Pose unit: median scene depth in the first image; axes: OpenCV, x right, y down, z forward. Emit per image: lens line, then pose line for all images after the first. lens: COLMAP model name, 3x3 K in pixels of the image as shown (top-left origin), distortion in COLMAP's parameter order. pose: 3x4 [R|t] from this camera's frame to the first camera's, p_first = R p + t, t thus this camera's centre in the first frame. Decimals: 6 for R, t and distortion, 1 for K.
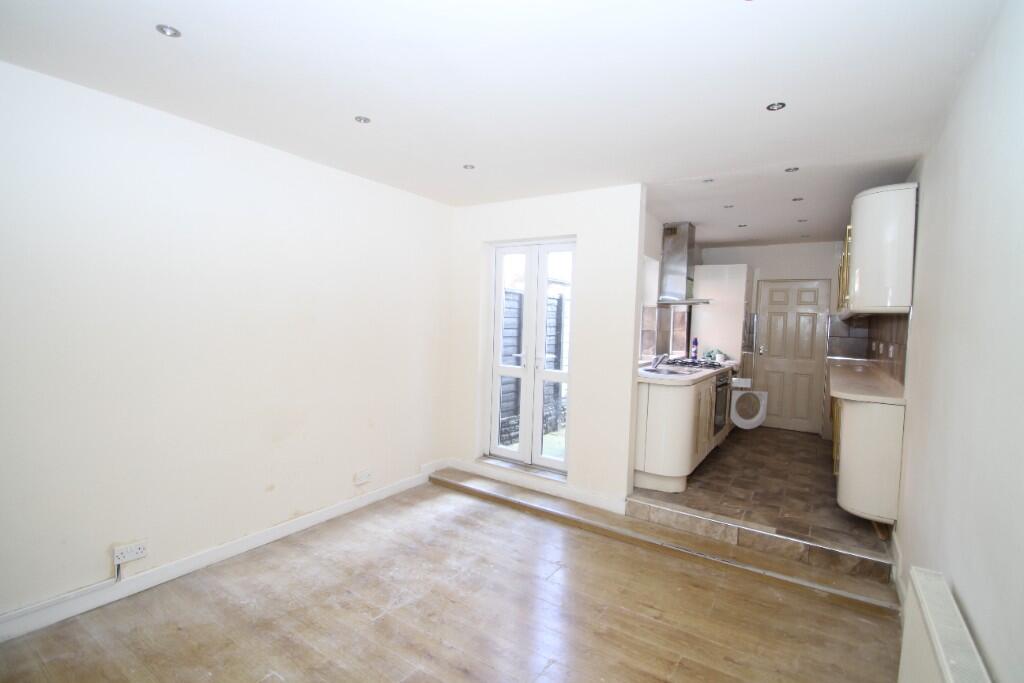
lens RADIAL K [[476.2, 0, 508.7], [0, 476.2, 337.0], [0, 0, 1]] dist [-0.000943, -0.000047]
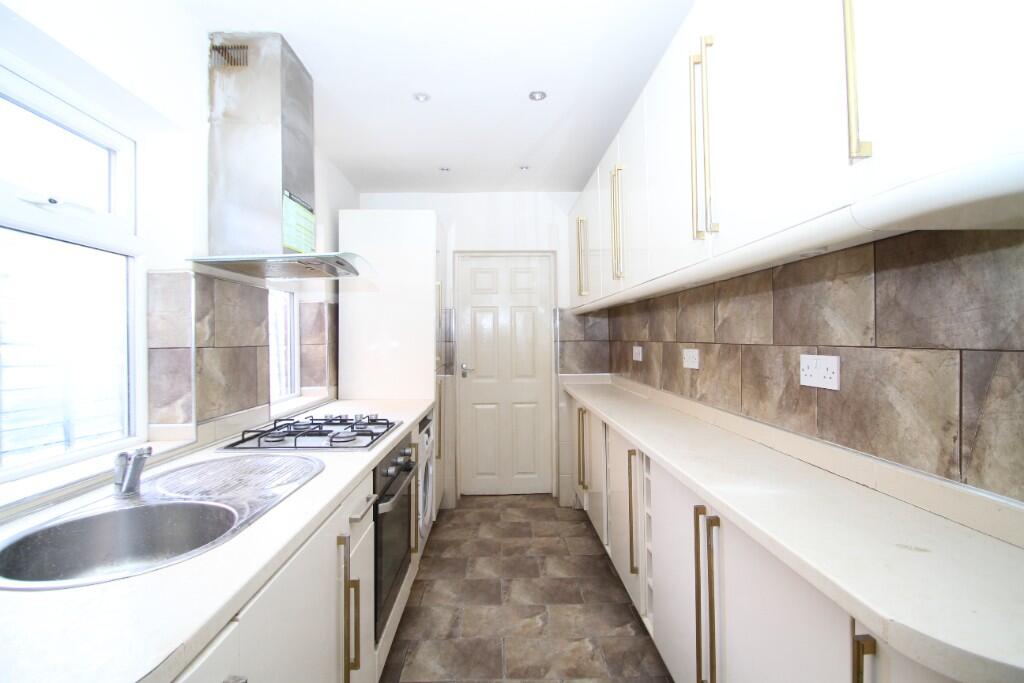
lens RADIAL K [[476.2, 0, 508.7], [0, 476.2, 337.0], [0, 0, 1]] dist [-0.000943, -0.000047]
pose [[0.813596, -0.038702, 0.580141, 0.270309], [0.056090, 0.998353, -0.012059, -0.003547], [-0.578718, 0.042351, 0.814427, 0.559209]]
